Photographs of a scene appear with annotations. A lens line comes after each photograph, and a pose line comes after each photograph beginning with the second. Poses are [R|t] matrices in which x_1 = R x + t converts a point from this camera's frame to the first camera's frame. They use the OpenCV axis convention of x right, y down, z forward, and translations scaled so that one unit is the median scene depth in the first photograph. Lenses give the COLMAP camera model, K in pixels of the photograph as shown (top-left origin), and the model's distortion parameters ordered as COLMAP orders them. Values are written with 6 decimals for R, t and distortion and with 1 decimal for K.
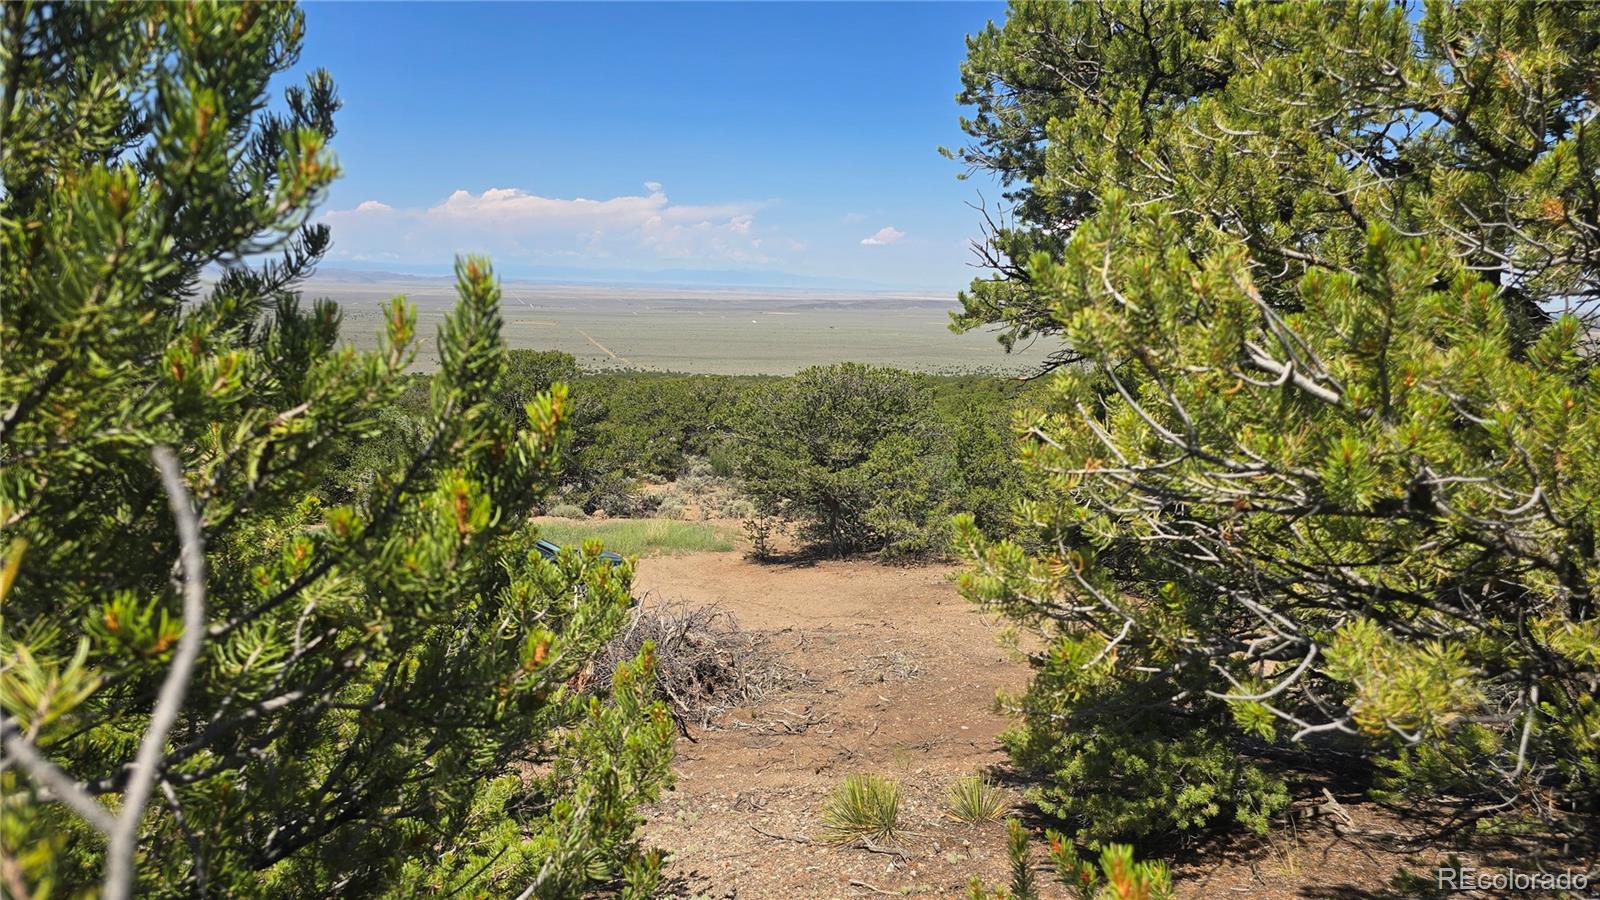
lens RADIAL K [[1065.3, 0, 817.4], [0, 1065.3, 445.1], [0, 0, 1]] dist [0.044649, -0.034723]
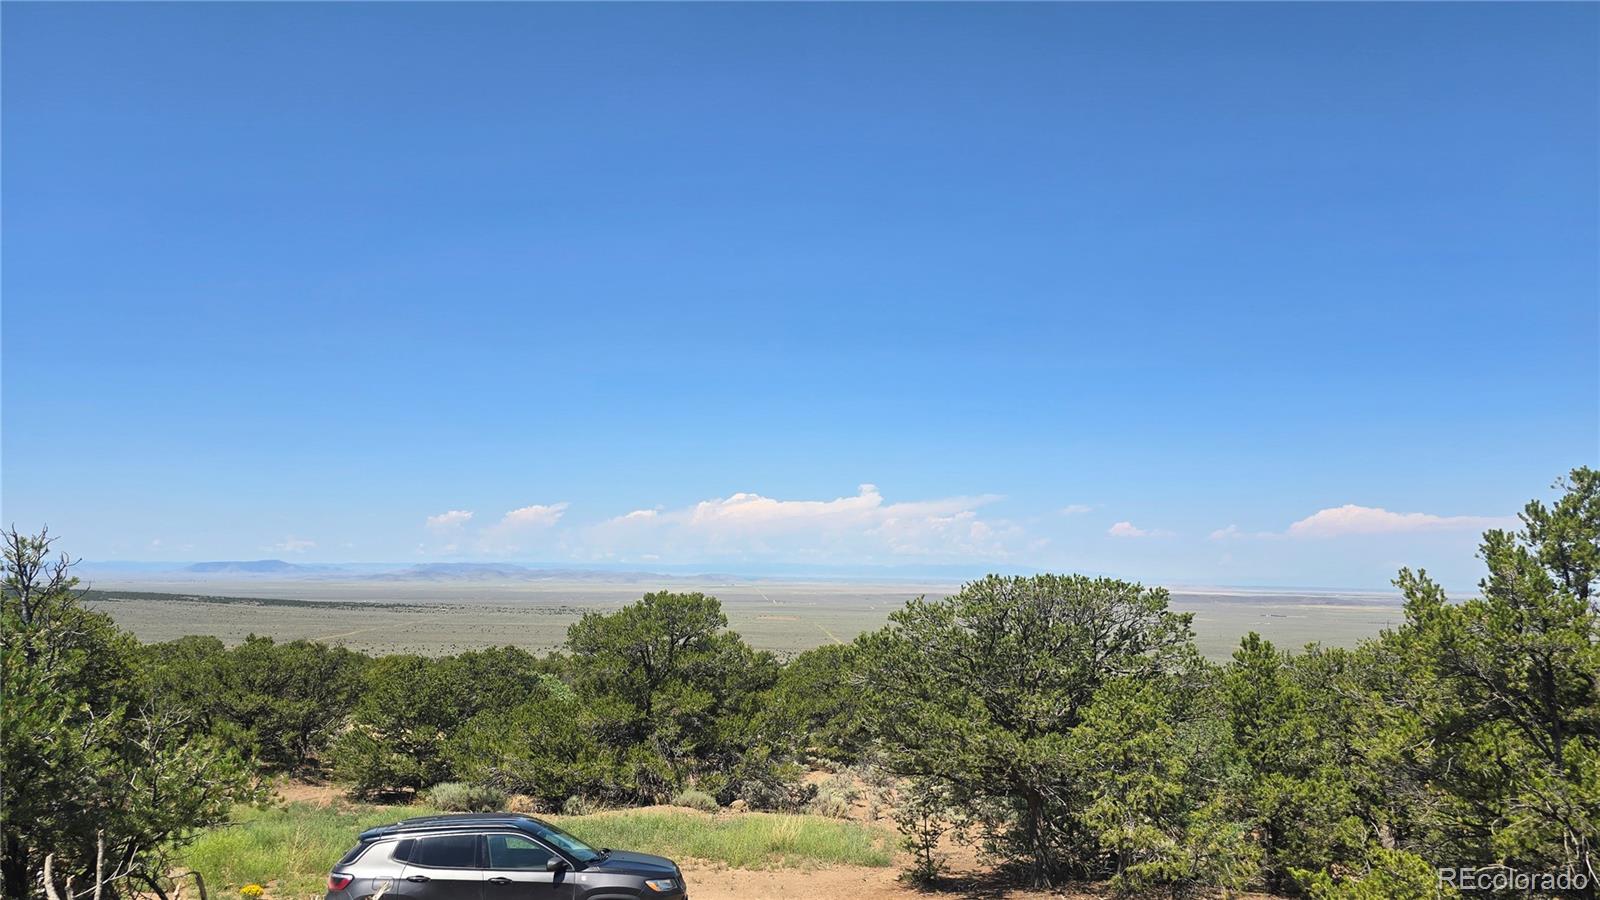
lens RADIAL K [[1065.3, 0, 792.3], [0, 1065.3, 447.8], [0, 0, 1]] dist [0.044649, -0.034723]
pose [[0.970228, -0.041180, -0.238668, 0.036386], [-0.024815, 0.963351, -0.267094, 0.028295], [0.240920, 0.265065, 0.933648, 0.296480]]
